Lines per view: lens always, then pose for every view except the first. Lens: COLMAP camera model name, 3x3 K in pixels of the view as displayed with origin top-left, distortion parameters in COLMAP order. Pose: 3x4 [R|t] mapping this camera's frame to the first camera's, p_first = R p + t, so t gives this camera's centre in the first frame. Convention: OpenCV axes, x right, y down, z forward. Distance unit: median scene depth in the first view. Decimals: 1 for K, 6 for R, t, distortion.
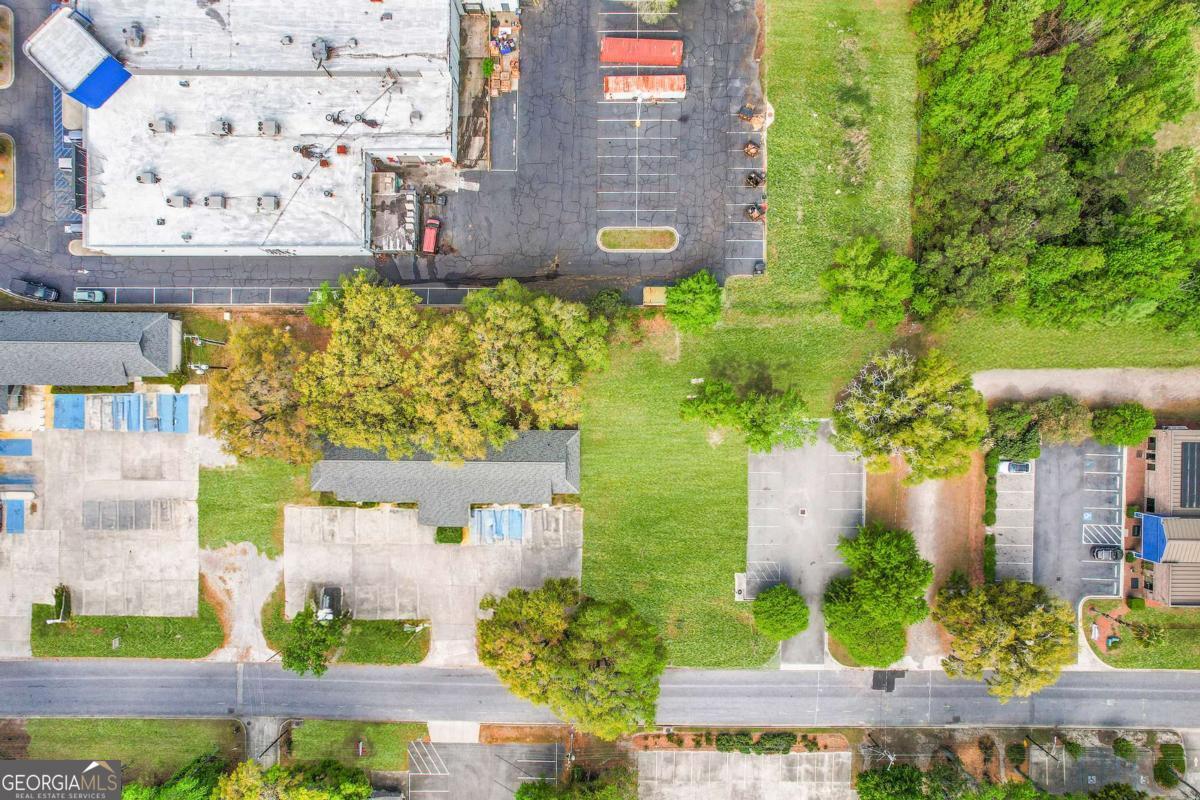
lens RADIAL K [[756.8, 0, 590.1], [0, 756.8, 408.8], [0, 0, 1]] dist [-0.018454, 0.012331]
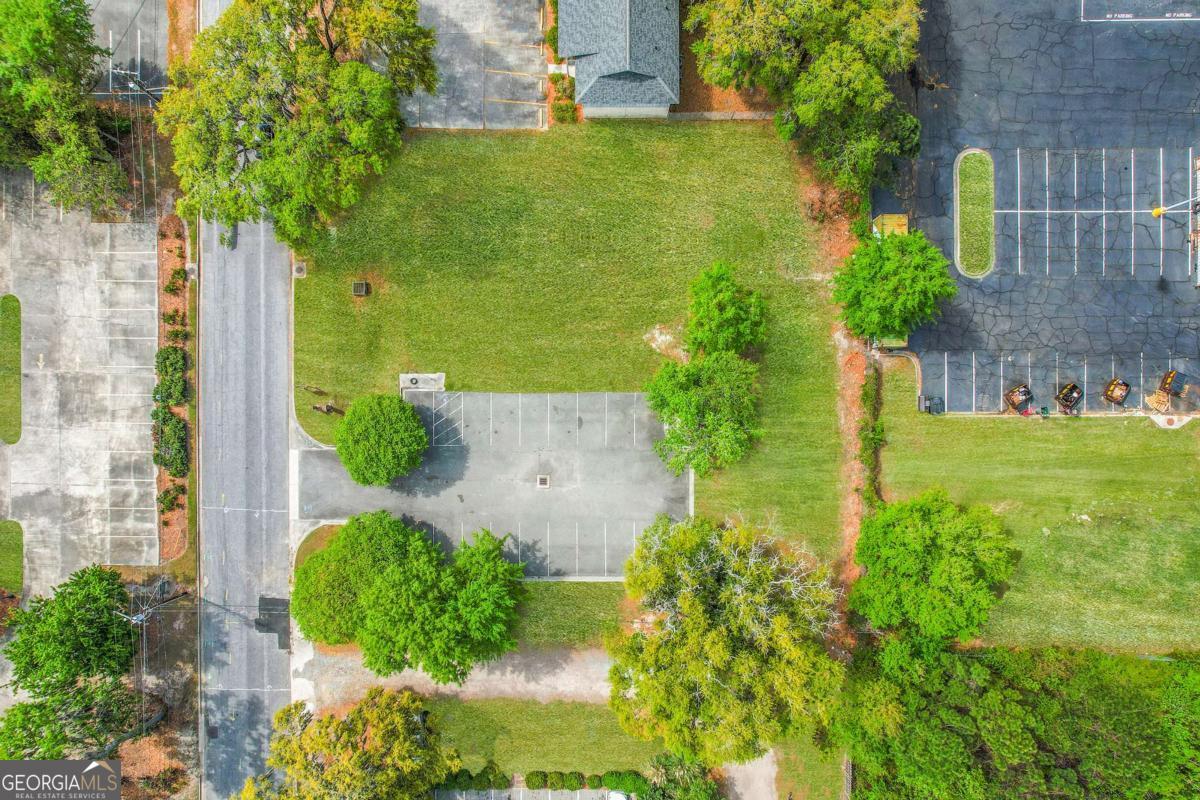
lens RADIAL K [[756.8, 0, 608.5], [0, 756.8, 409.8], [0, 0, 1]] dist [-0.018454, 0.012331]
pose [[0.006992, 0.999974, 0.001932, 0.221687], [-0.999785, 0.007028, -0.019532, 0.094421], [-0.019545, -0.001795, 0.999807, 0.372385]]
